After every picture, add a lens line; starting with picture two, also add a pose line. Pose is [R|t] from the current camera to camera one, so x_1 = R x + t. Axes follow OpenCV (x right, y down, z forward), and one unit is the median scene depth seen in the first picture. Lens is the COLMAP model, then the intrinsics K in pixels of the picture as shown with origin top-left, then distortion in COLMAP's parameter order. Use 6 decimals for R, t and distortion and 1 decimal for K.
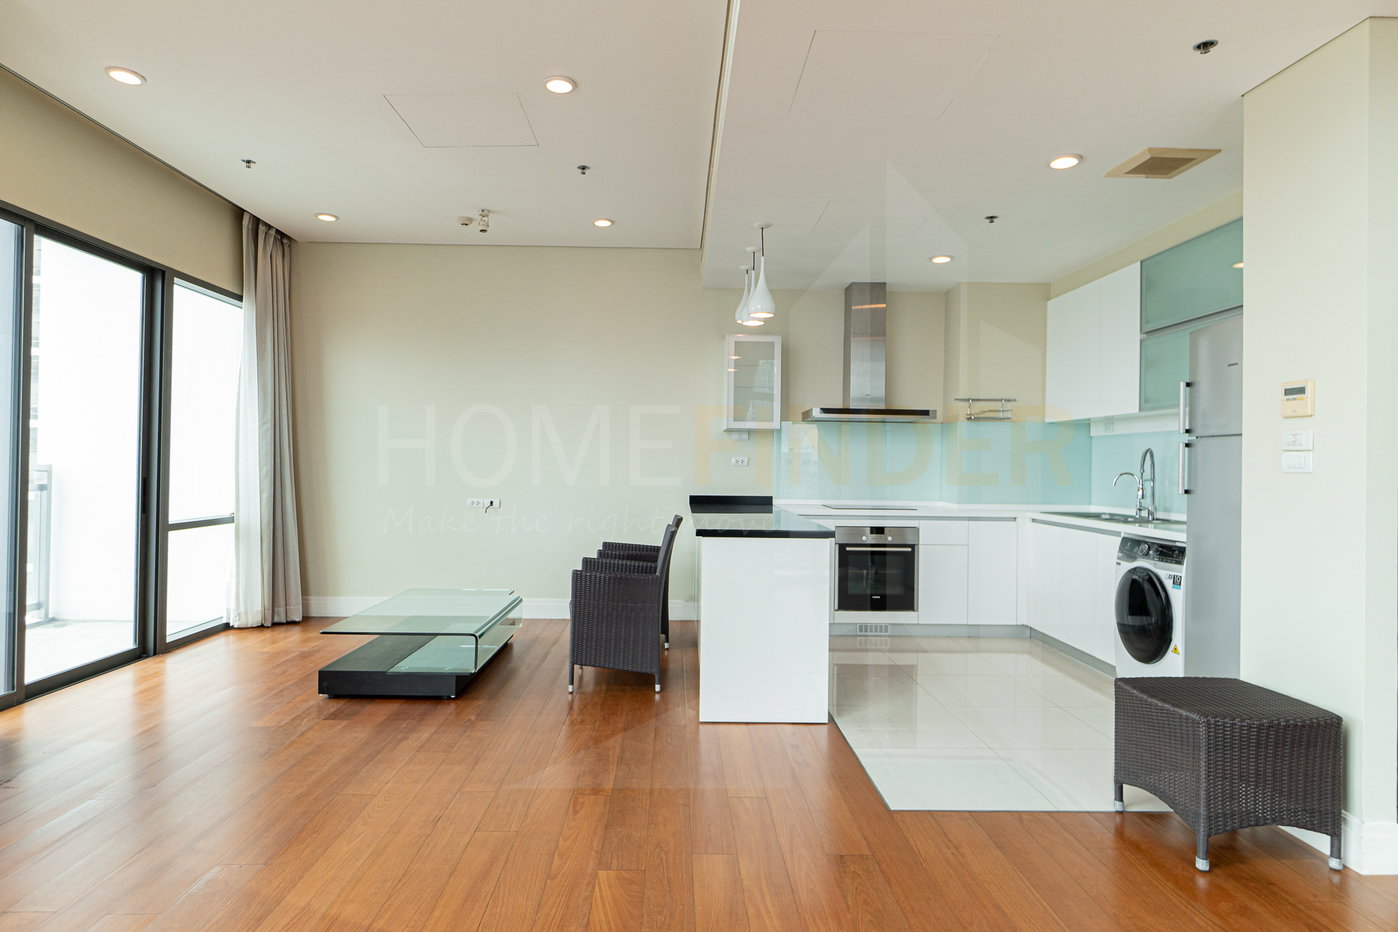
lens RADIAL K [[784.2, 0, 692.4], [0, 784.2, 466.6], [0, 0, 1]] dist [-0.003848, -0.000567]
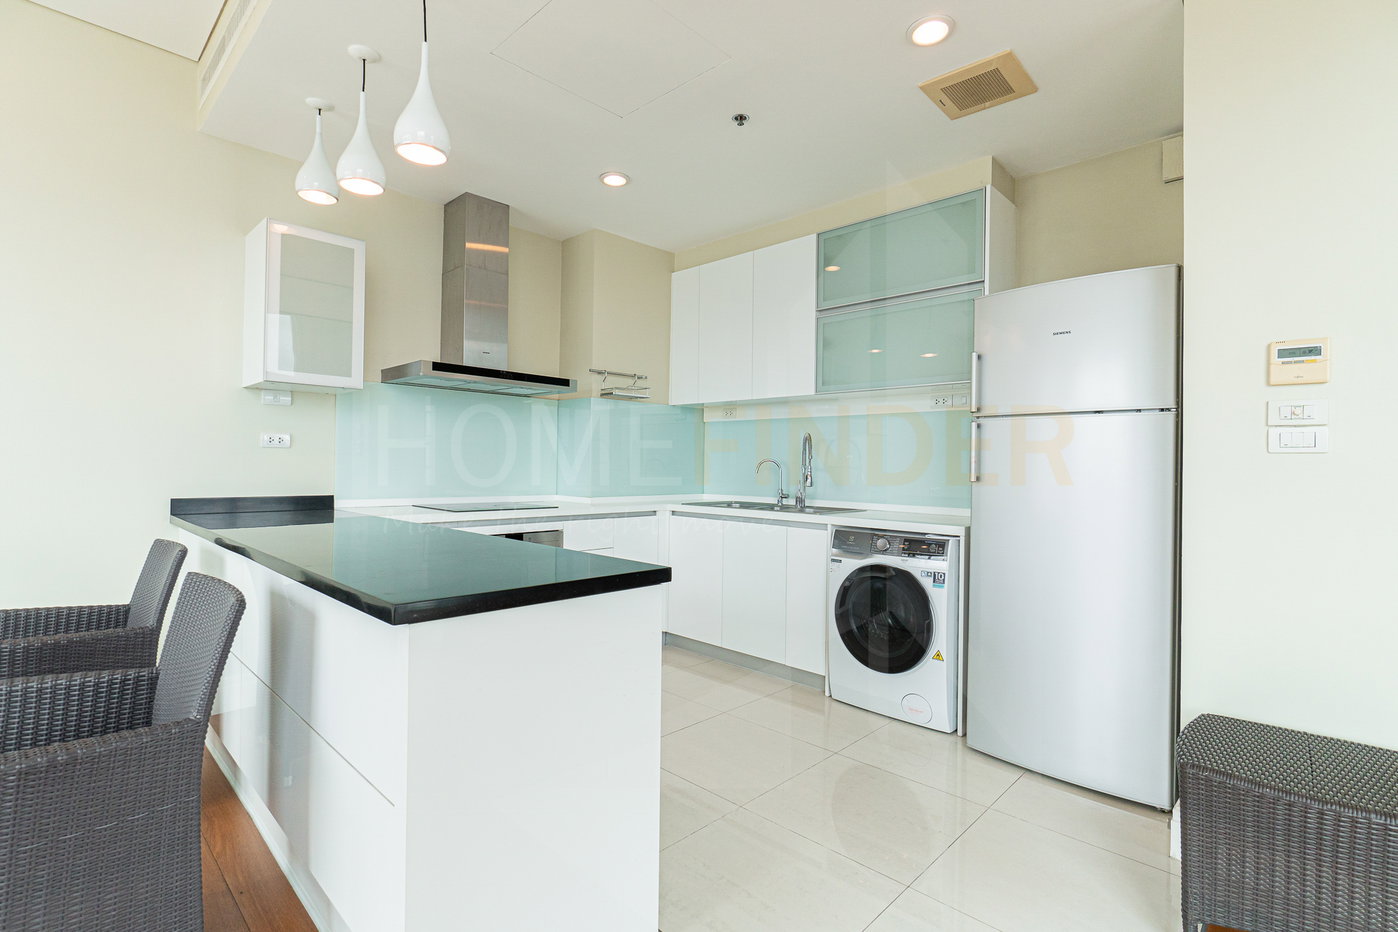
lens RADIAL K [[663.0, 0, 693.5], [0, 663.0, 464.8], [0, 0, 1]] dist [-0.004256, -0.001342]
pose [[0.714304, -0.001535, 0.699834, -0.077222], [-0.004159, 0.999971, 0.006438, 0.009055], [-0.699823, -0.007510, 0.714276, 0.461493]]
